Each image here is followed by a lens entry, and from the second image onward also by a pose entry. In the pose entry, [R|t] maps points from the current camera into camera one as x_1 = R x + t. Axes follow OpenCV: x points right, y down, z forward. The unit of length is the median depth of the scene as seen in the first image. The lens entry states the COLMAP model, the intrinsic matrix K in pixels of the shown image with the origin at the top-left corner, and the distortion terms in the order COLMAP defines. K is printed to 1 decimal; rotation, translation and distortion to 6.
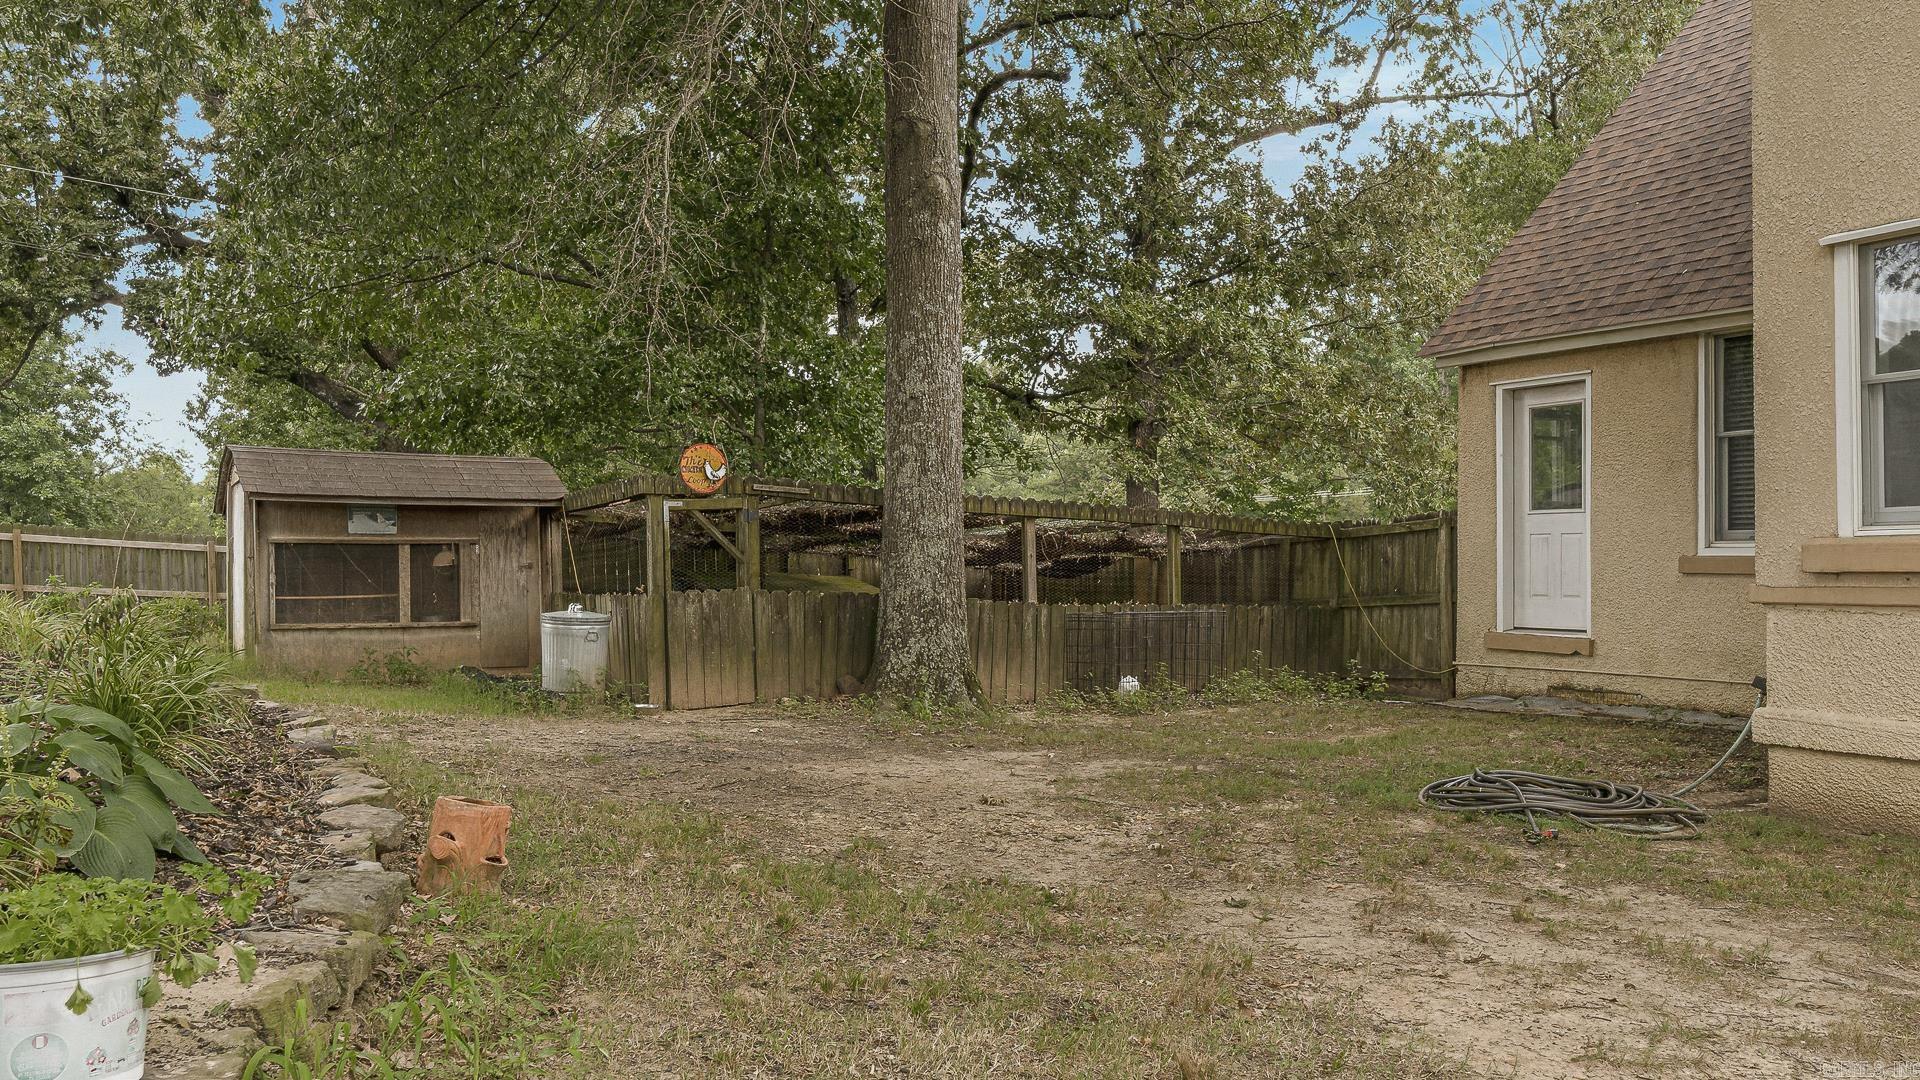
lens RADIAL K [[1529.5, 0, 960.0], [0, 1529.5, 540.0], [0, 0, 1]] dist [0.001079, 0.000194]
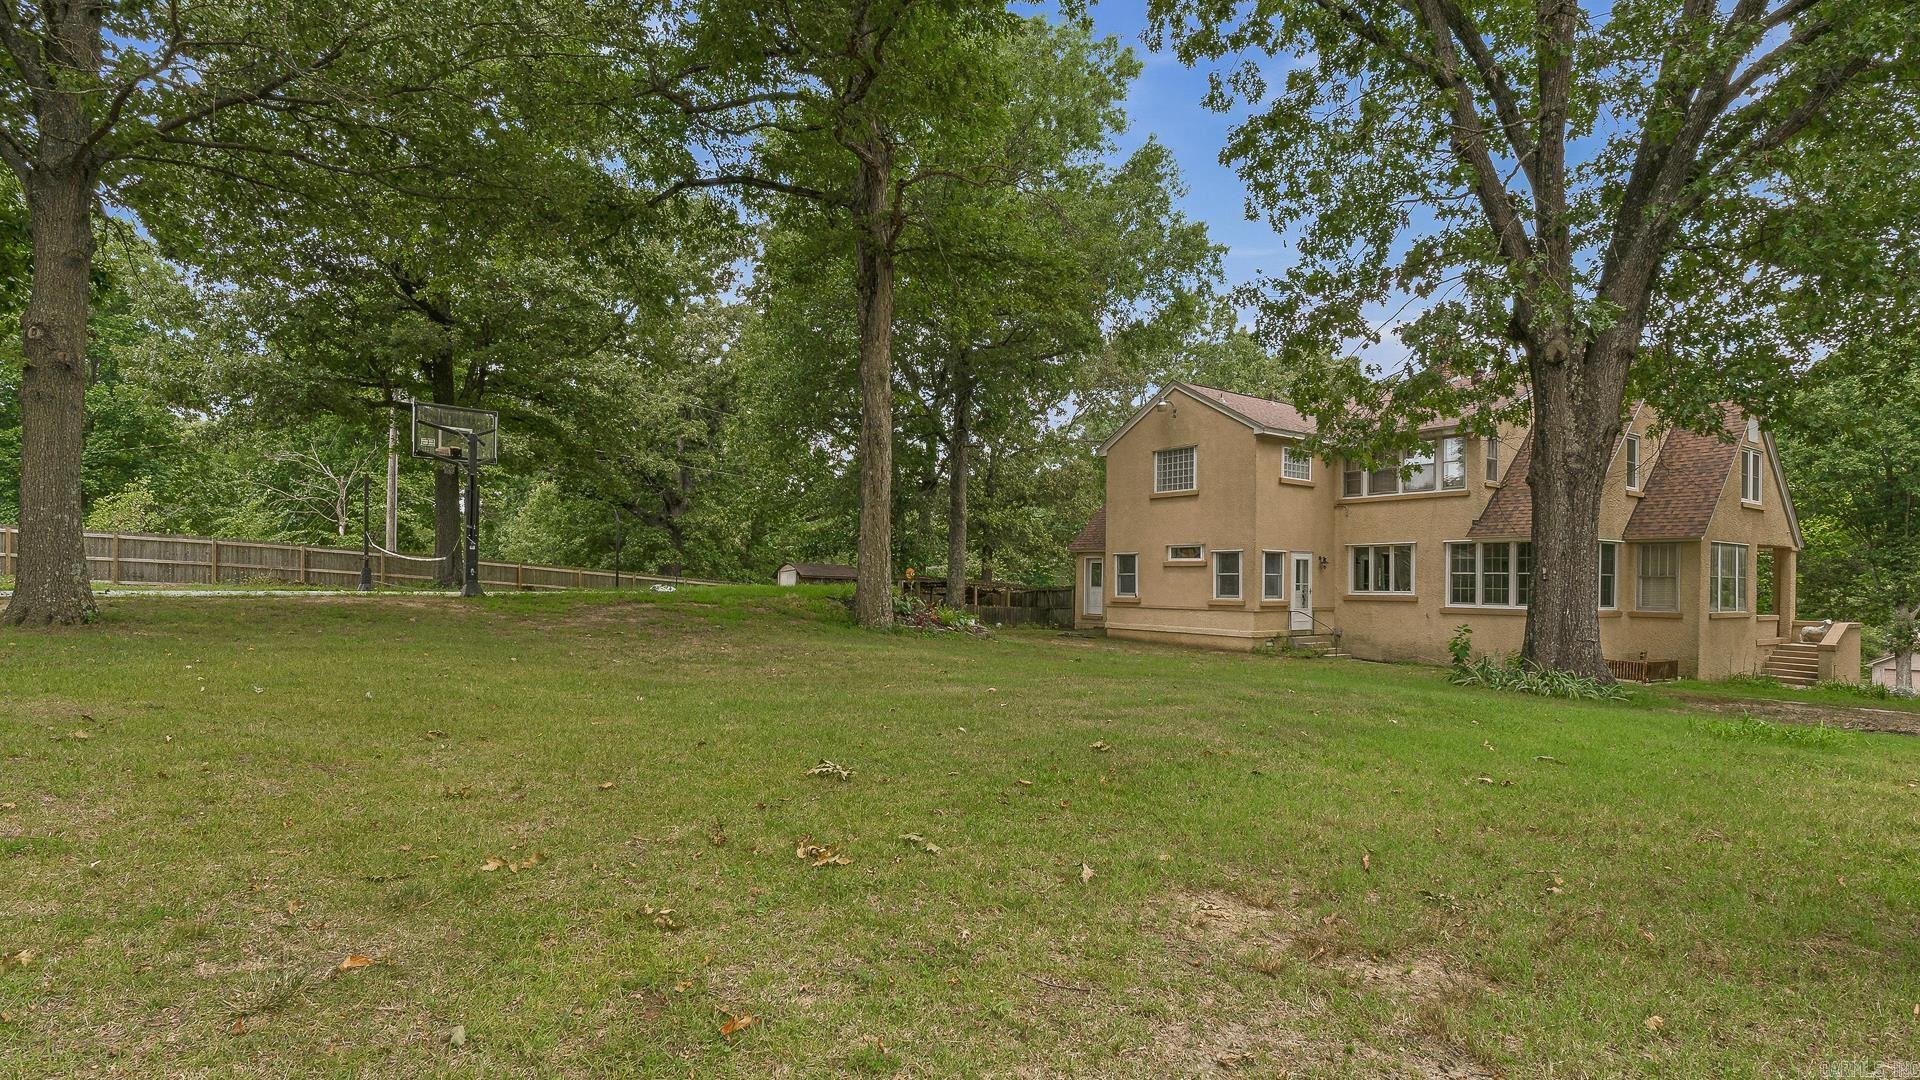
lens RADIAL K [[975.9, 0, 960.0], [0, 975.9, 540.0], [0, 0, 1]] dist [0.001314, 0.000062]
pose [[0.988883, 0.048458, 0.140579, -0.385821], [-0.044271, 0.998482, -0.032760, -0.044396], [-0.141954, 0.026172, 0.989527, -1.655926]]
